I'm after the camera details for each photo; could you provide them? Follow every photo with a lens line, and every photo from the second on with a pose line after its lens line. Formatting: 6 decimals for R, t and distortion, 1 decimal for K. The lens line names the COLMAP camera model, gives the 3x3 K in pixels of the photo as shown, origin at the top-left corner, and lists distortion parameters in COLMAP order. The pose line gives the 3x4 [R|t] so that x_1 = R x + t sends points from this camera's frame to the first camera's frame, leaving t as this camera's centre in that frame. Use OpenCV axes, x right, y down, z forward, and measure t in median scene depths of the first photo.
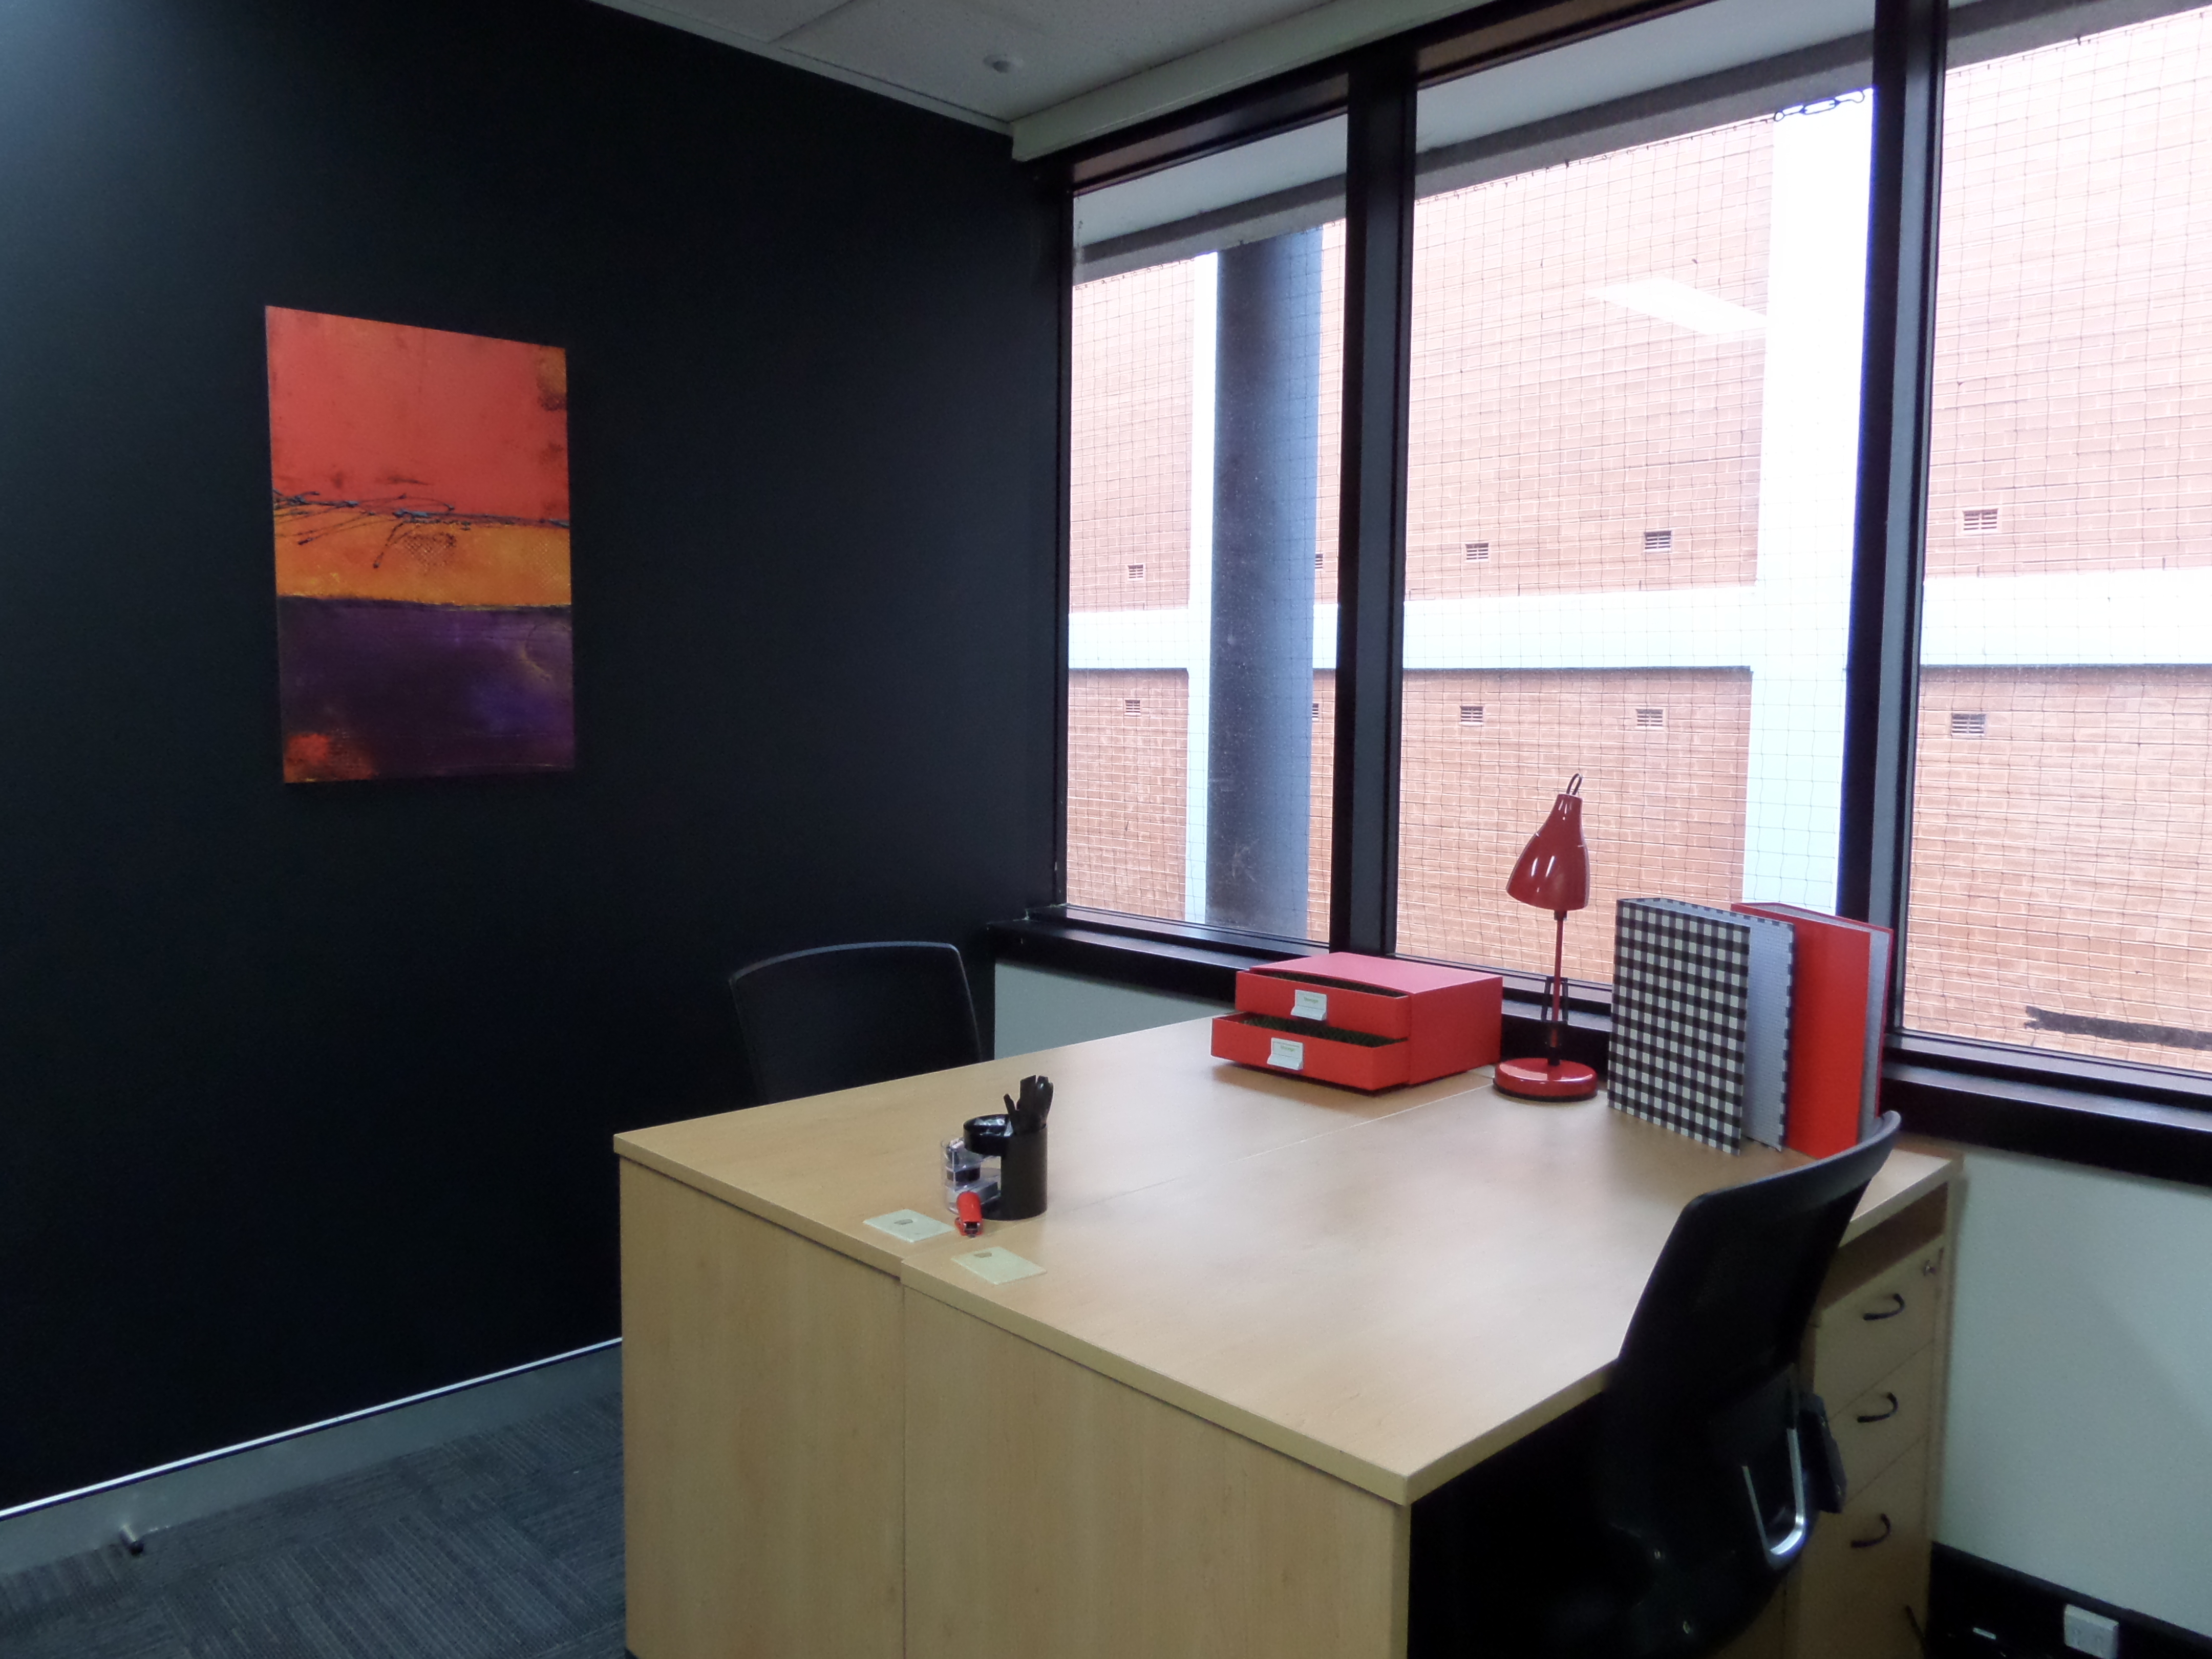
lens RADIAL K [[1607.9, 0, 1106.0], [0, 1607.9, 829.5], [0, 0, 1]] dist [0.065980, -0.137456]
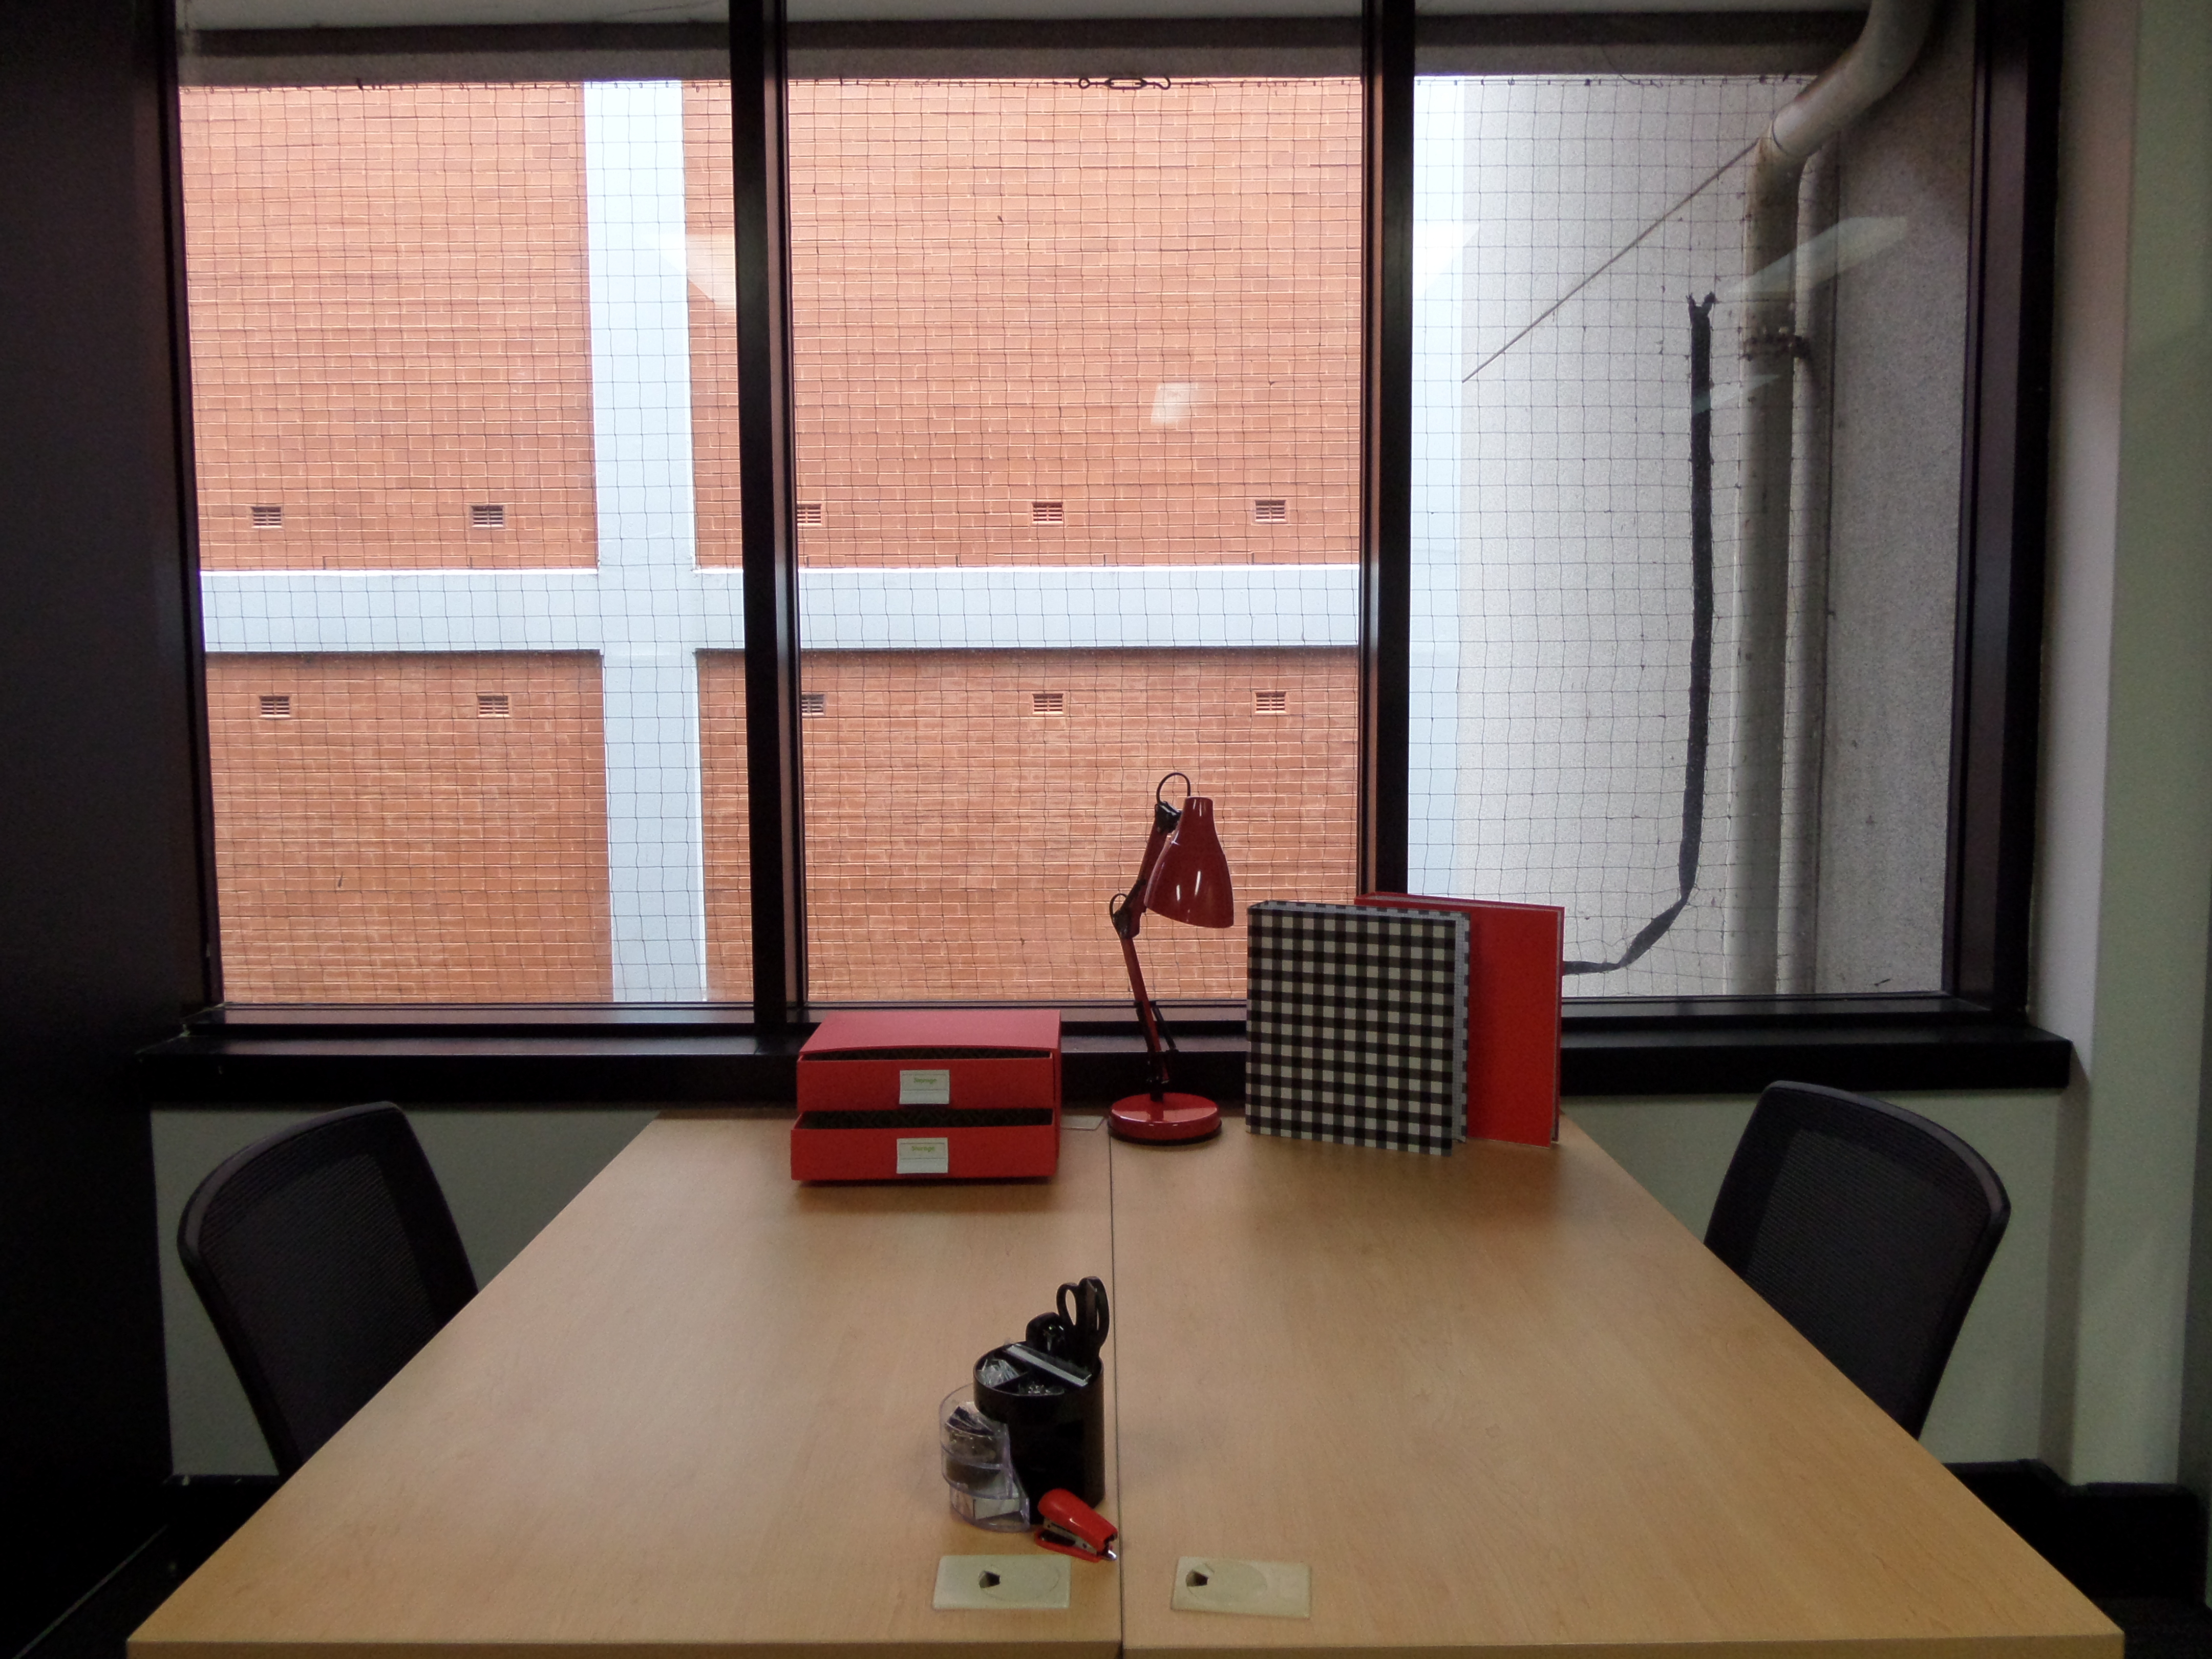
lens RADIAL K [[1612.7, 0, 1106.0], [0, 1612.7, 829.5], [0, 0, 1]] dist [-0.003167, -0.003349]
pose [[0.695918, -0.078958, 0.713768, -0.361699], [0.071407, 0.996620, 0.040625, -0.040623], [-0.714562, 0.022696, 0.699203, 0.392037]]
